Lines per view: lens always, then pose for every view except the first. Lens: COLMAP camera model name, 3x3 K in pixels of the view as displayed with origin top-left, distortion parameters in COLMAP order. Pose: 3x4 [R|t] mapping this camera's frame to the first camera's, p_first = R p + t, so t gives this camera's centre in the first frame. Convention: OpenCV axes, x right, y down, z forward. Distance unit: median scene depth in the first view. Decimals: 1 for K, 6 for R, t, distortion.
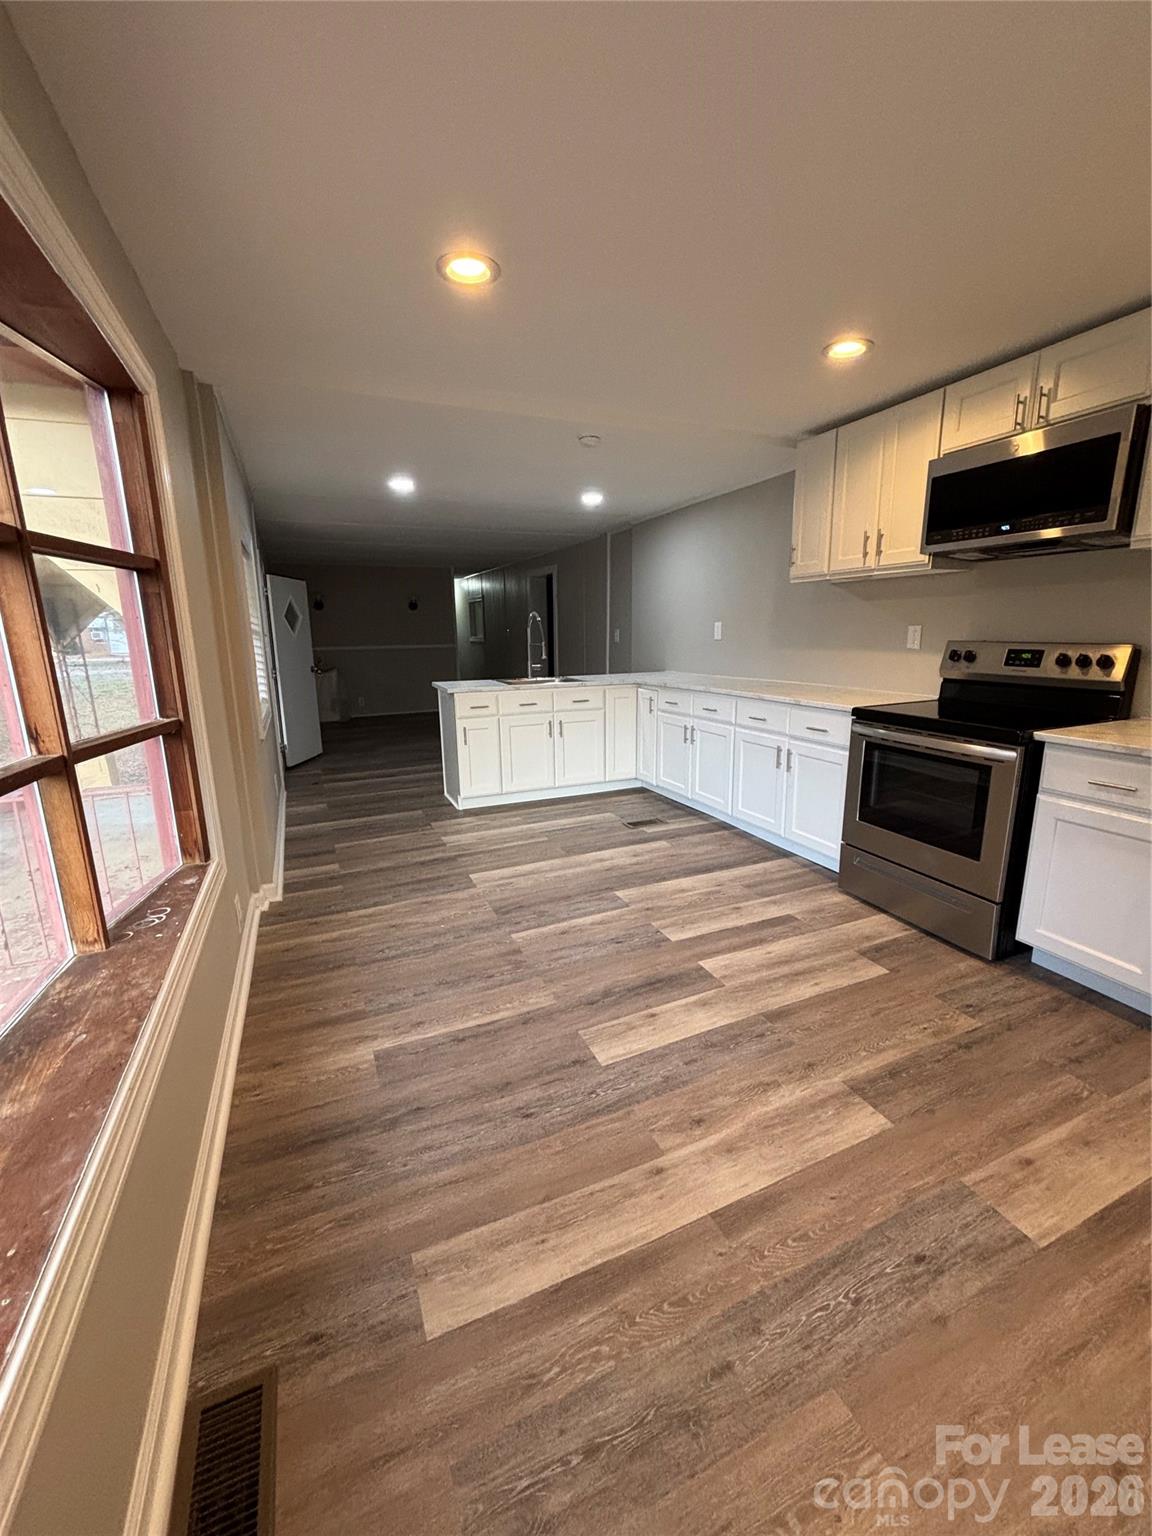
lens RADIAL K [[618.9, 0, 571.9], [0, 618.9, 765.9], [0, 0, 1]] dist [0.000590, -0.000470]
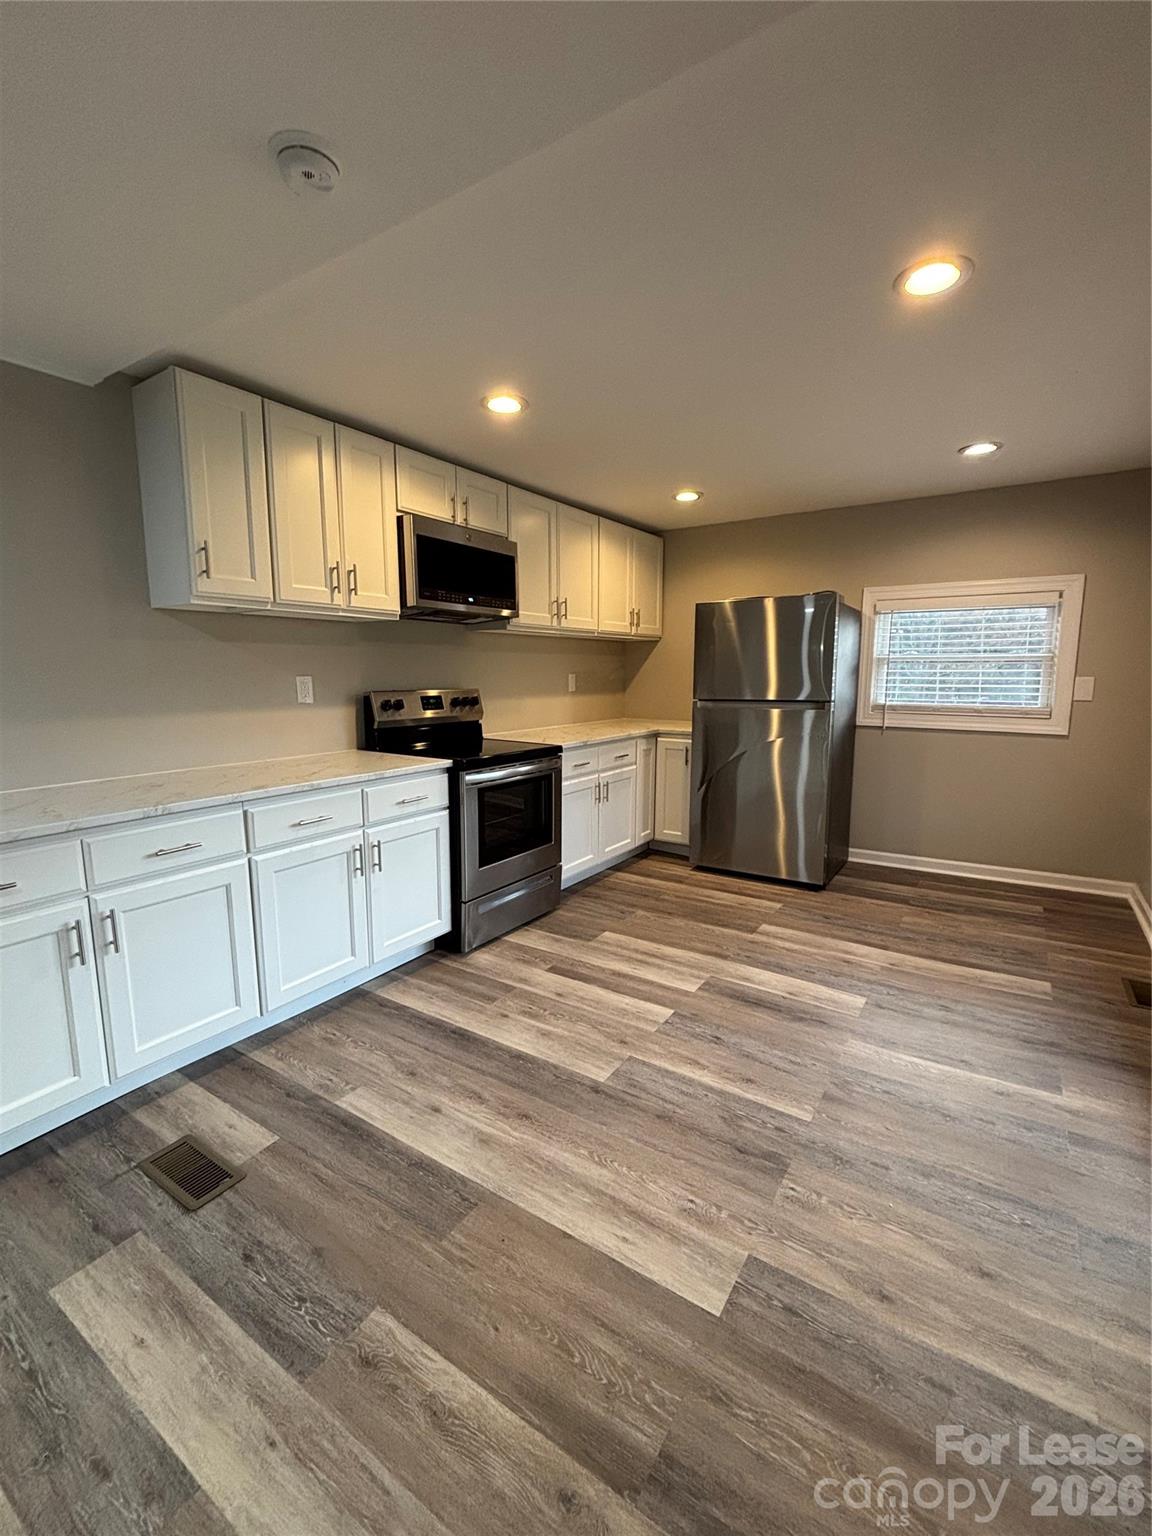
lens RADIAL K [[666.6, 0, 566.1], [0, 666.6, 767.7], [0, 0, 1]] dist [-0.003710, -0.001162]
pose [[-0.539956, -0.113482, 0.834008, -0.510391], [0.188242, 0.949489, 0.251067, -0.324468], [-0.820373, 0.292561, -0.491320, 1.433191]]
